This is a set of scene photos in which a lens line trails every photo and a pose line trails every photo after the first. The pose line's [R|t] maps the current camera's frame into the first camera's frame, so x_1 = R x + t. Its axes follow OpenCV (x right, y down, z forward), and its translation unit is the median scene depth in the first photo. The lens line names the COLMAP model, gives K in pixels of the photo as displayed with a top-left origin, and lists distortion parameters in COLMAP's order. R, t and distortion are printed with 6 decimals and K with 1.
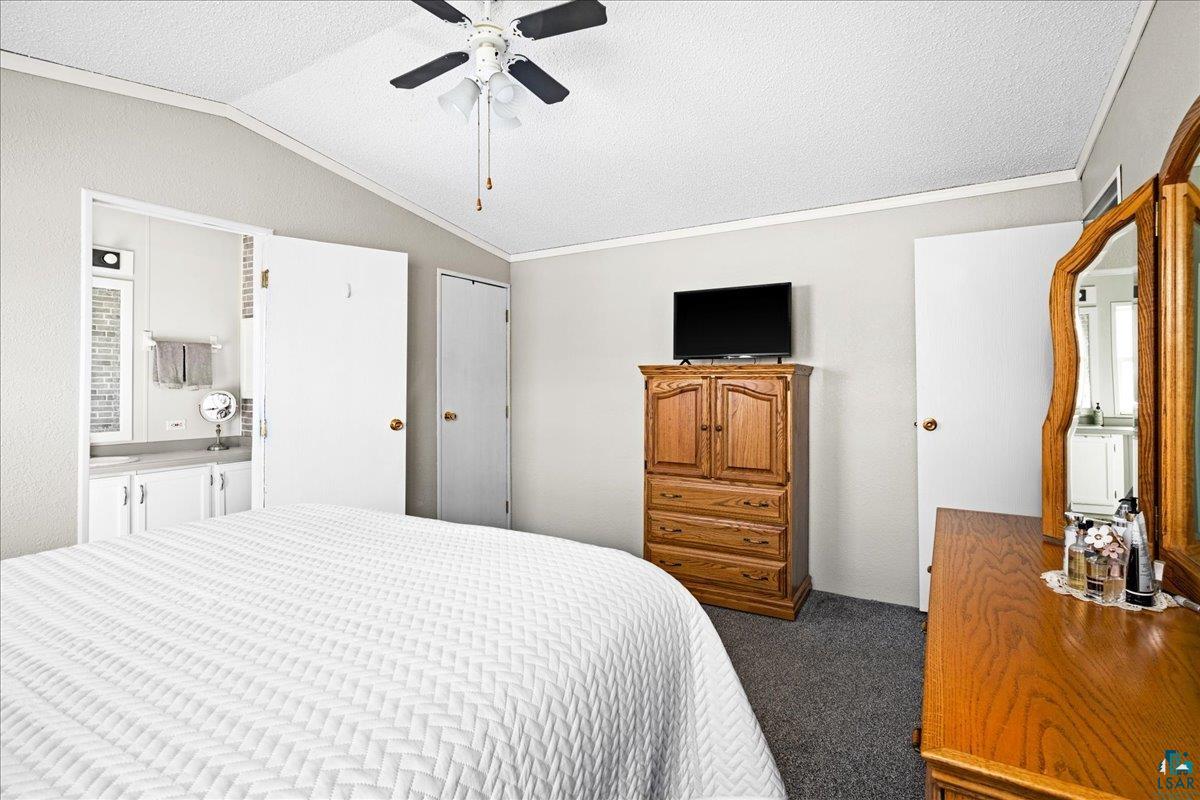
lens RADIAL K [[580.5, 0, 599.4], [0, 580.5, 379.3], [0, 0, 1]] dist [0.000214, 0.000163]
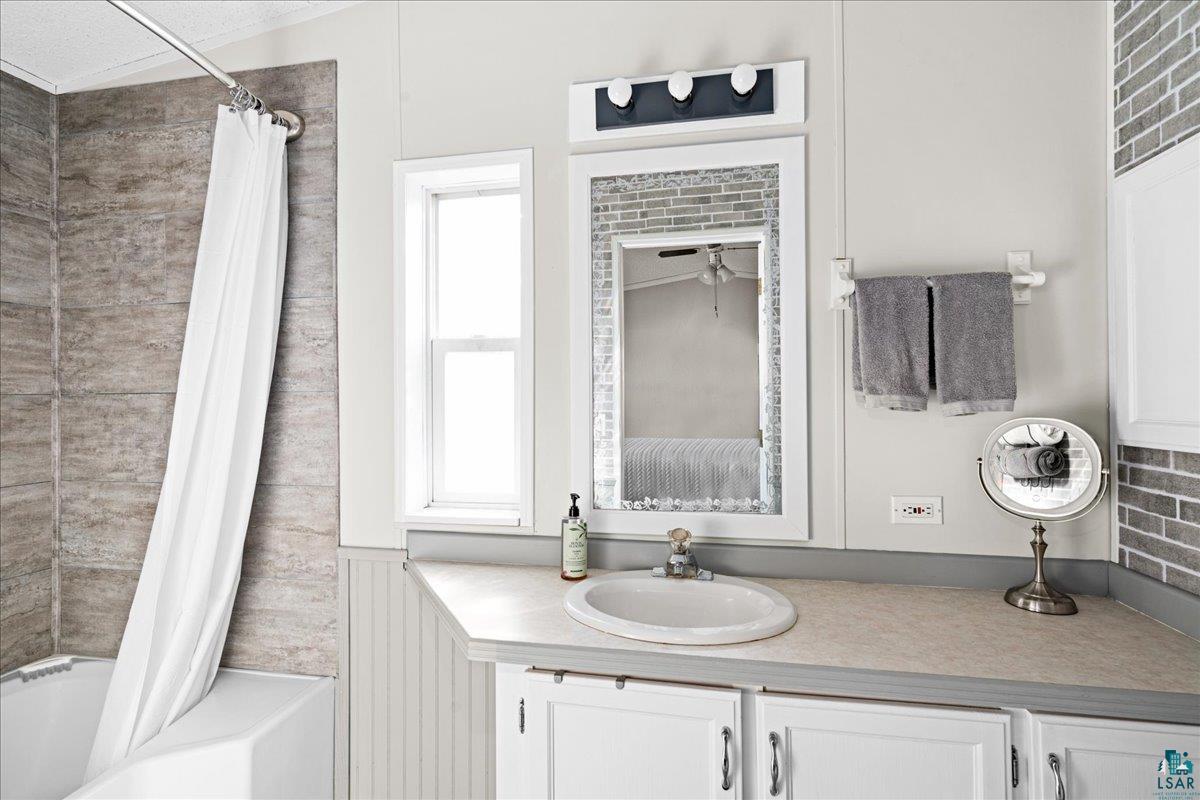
lens RADIAL K [[582.8, 0, 601.2], [0, 582.8, 391.5], [0, 0, 1]] dist [0.001634, 0.000498]
pose [[0.338742, -0.011238, -0.940812, -0.457572], [0.011220, 0.999906, -0.007904, 0.005704], [0.940812, -0.007879, 0.338836, 0.699671]]
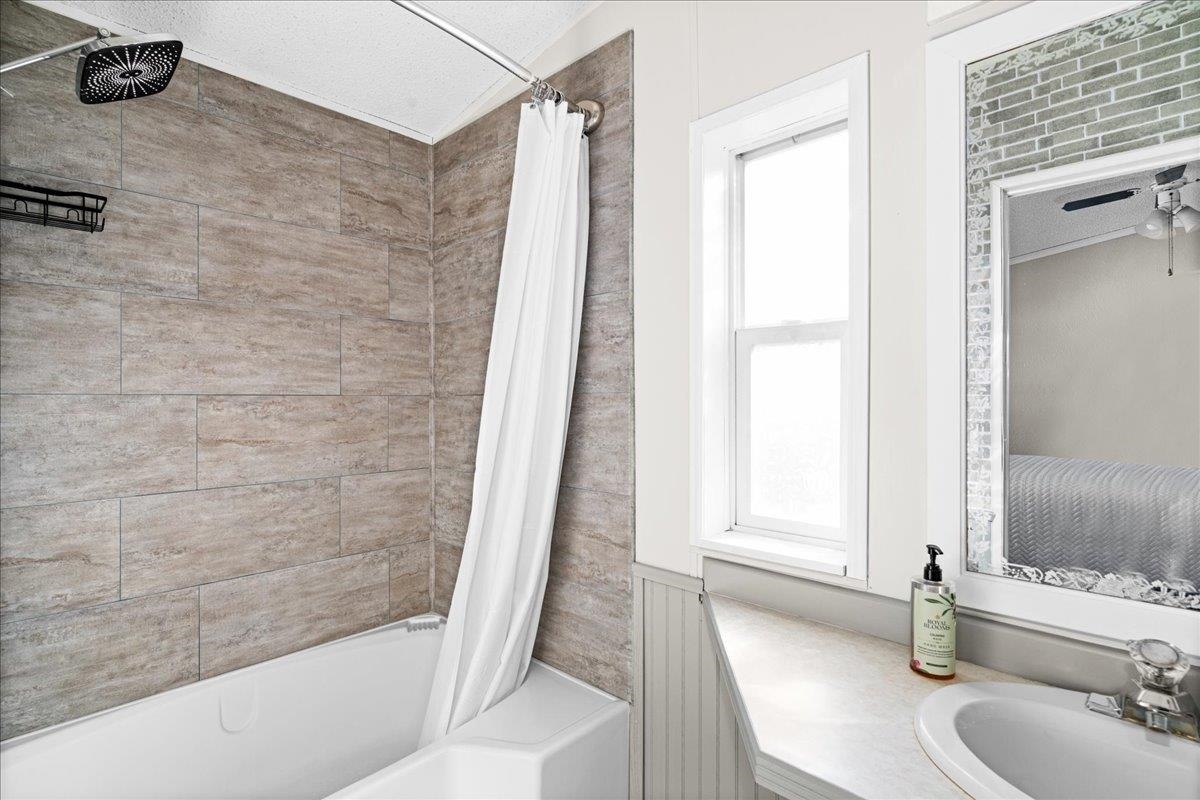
lens RADIAL K [[568.7, 0, 600.0], [0, 568.7, 400.0], [0, 0, 1]] dist [-0.000188, 0.000439]
pose [[-0.221187, -0.002750, -0.975227, -0.549801], [0.004467, 0.999983, -0.003833, 0.006440], [0.975221, -0.005204, -0.221171, 0.725476]]
